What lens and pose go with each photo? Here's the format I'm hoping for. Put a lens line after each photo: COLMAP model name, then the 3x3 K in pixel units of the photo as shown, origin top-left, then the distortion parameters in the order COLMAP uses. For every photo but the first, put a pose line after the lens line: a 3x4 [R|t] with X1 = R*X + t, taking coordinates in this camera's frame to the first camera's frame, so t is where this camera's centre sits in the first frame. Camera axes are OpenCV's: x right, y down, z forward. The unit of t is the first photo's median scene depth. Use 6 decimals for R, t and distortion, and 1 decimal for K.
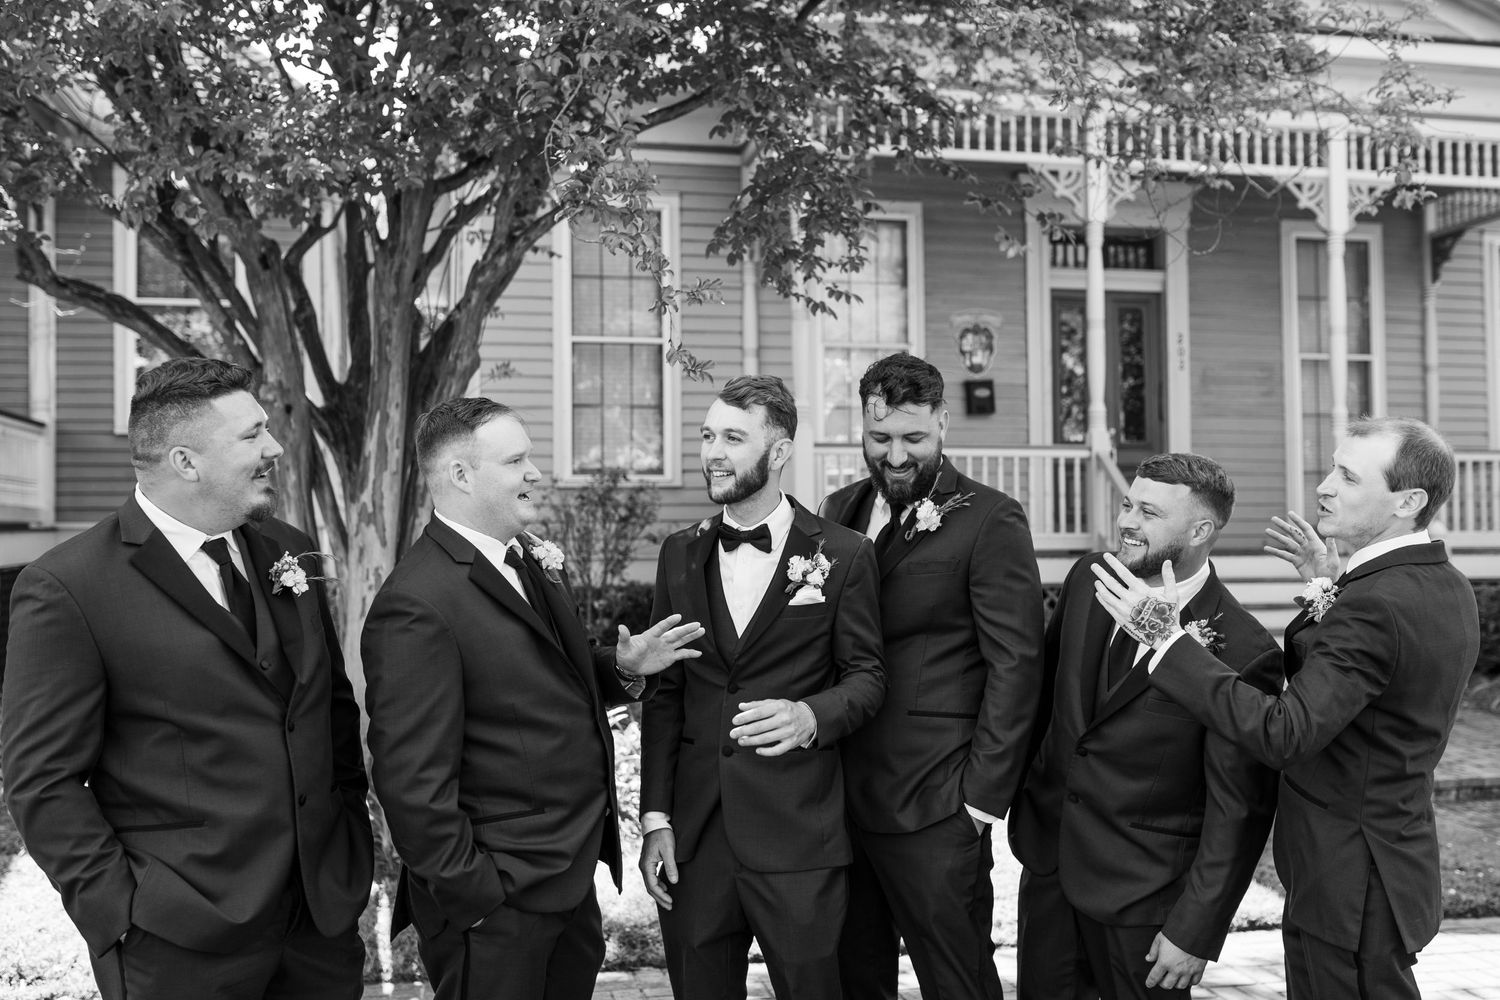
lens RADIAL K [[1466.2, 0, 758.2], [0, 1466.2, 497.8], [0, 0, 1]] dist [0.006115, 0.000000]
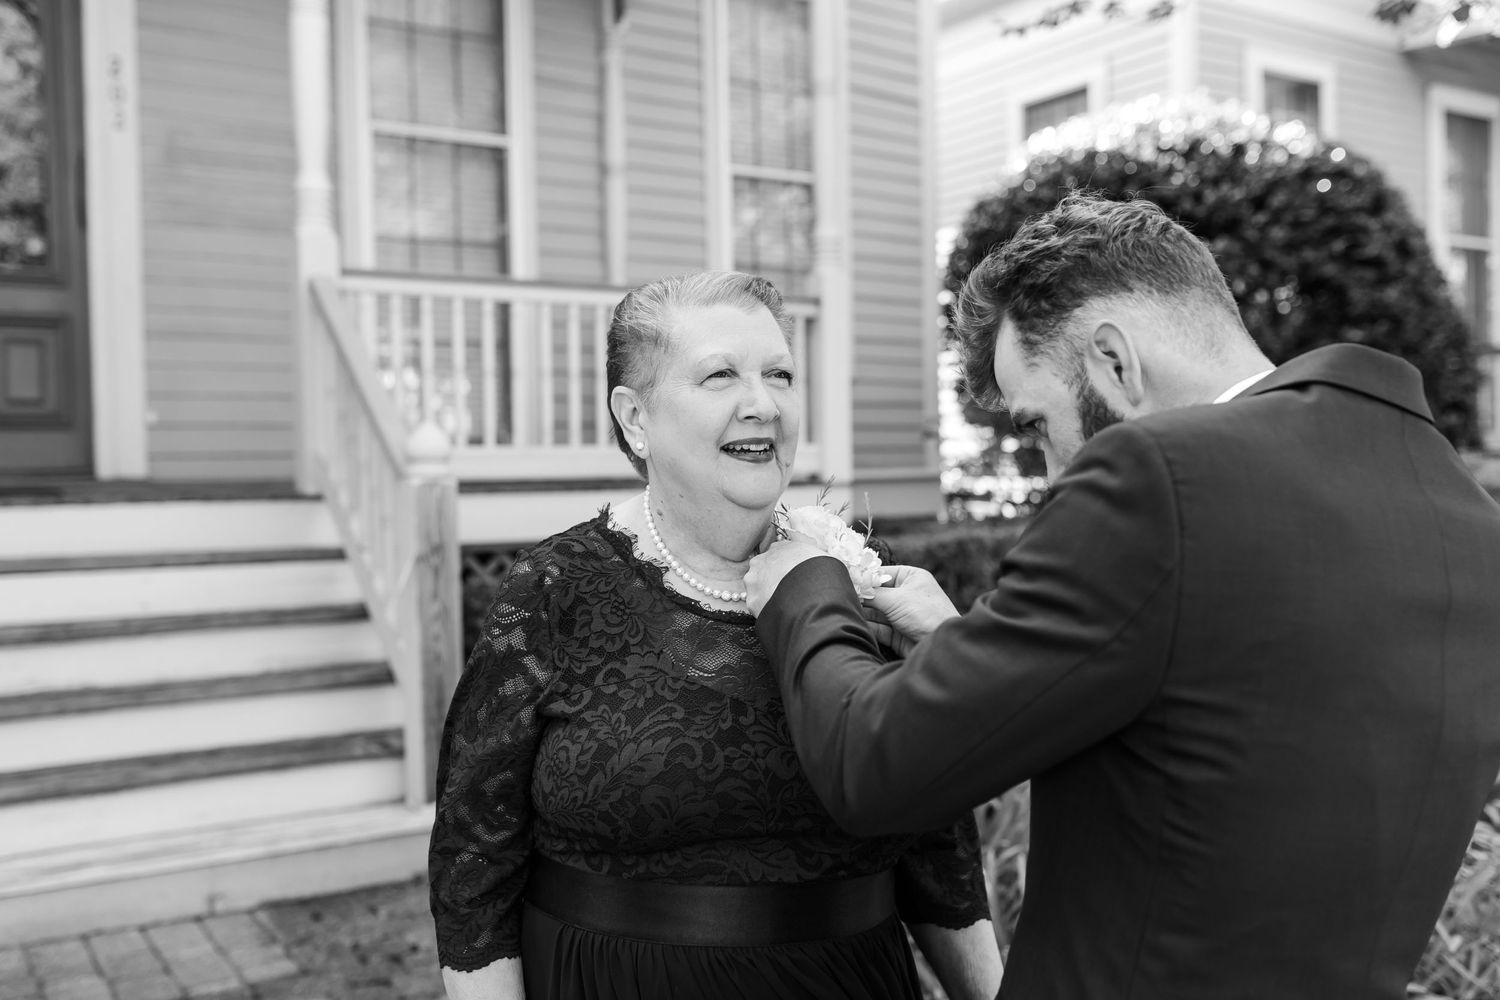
lens RADIAL K [[1466.2, 0, 762.1], [0, 1466.2, 497.0], [0, 0, 1]] dist [0.006115, 0.000000]
pose [[0.934267, -0.013271, 0.356328, 0.359076], [-0.007520, 0.998352, 0.056897, 0.010926], [-0.356496, -0.055837, 0.932627, 0.500171]]
